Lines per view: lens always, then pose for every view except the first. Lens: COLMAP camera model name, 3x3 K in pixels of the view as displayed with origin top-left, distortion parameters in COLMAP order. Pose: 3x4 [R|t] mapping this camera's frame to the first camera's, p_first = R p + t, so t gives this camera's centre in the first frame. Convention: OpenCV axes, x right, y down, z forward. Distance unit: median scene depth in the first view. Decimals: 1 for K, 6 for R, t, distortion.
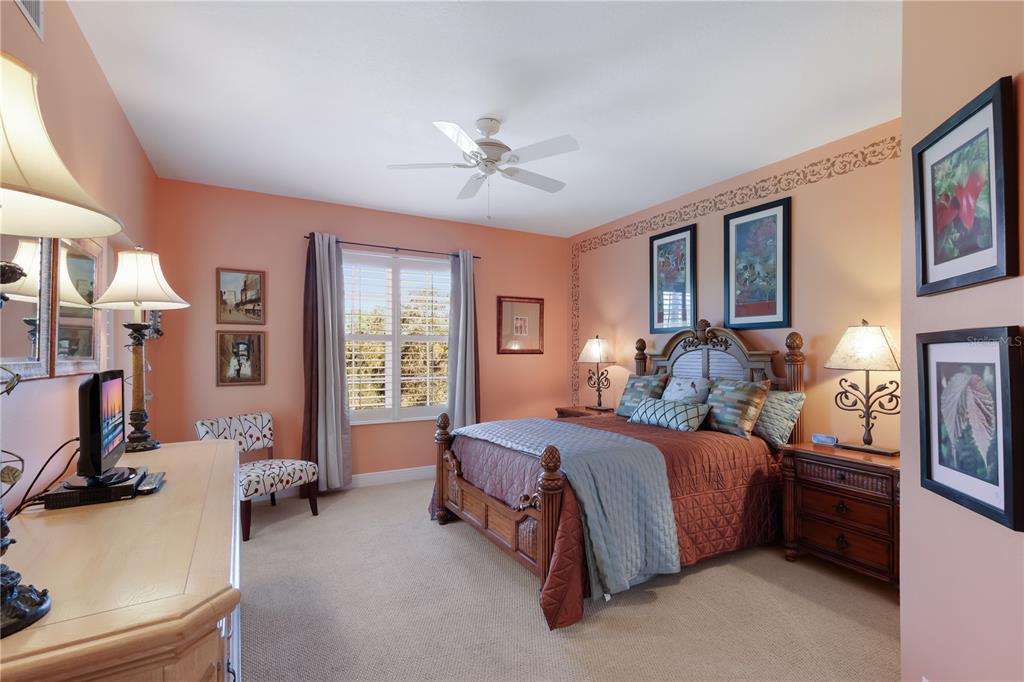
lens RADIAL K [[466.1, 0, 506.1], [0, 466.1, 352.7], [0, 0, 1]] dist [0.015855, -0.000035]
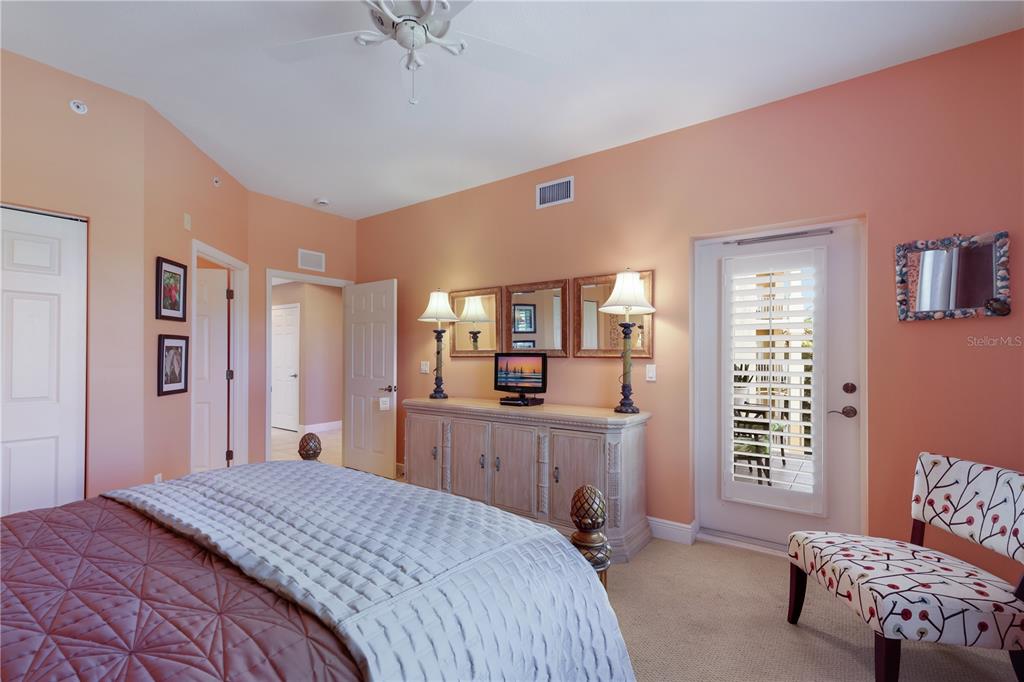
lens RADIAL K [[466.1, 0, 506.1], [0, 466.1, 352.7], [0, 0, 1]] dist [0.015855, -0.000035]
pose [[-0.908203, -0.000729, -0.418529, 0.143294], [-0.000678, 1.000000, -0.000272, 0.029318], [0.418529, 0.000036, -0.908203, 2.133051]]
